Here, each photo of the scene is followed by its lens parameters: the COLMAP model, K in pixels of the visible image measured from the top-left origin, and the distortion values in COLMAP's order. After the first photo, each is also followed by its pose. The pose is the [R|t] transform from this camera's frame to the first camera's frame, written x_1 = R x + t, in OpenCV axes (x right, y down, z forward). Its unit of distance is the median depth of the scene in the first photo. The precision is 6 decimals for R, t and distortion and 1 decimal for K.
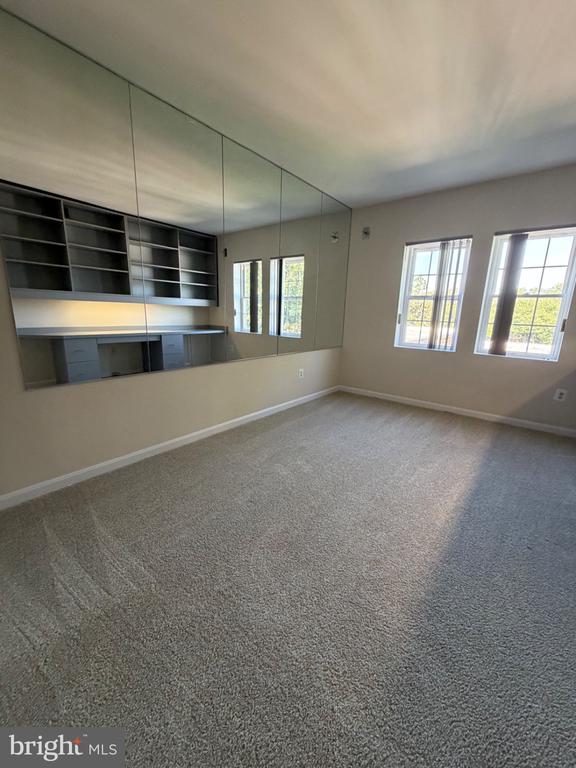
lens RADIAL K [[306.9, 0, 287.8], [0, 306.9, 382.7], [0, 0, 1]] dist [-0.000001, 0.000150]
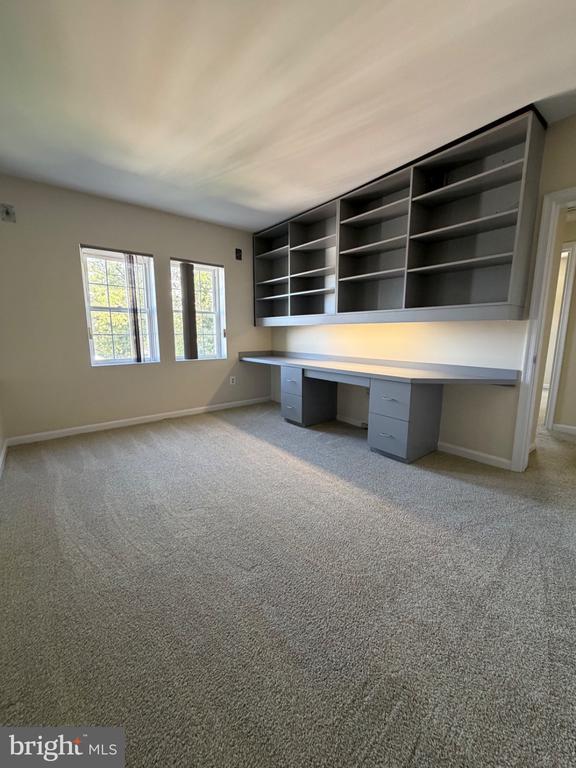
lens RADIAL K [[310.7, 0, 288.0], [0, 310.7, 384.0], [0, 0, 1]] dist [0.023965, 0.000045]
pose [[0.213180, -0.195605, 0.957232, -0.468266], [0.224601, 0.963325, 0.146831, -0.099113], [-0.950846, 0.183694, 0.249295, 0.366645]]
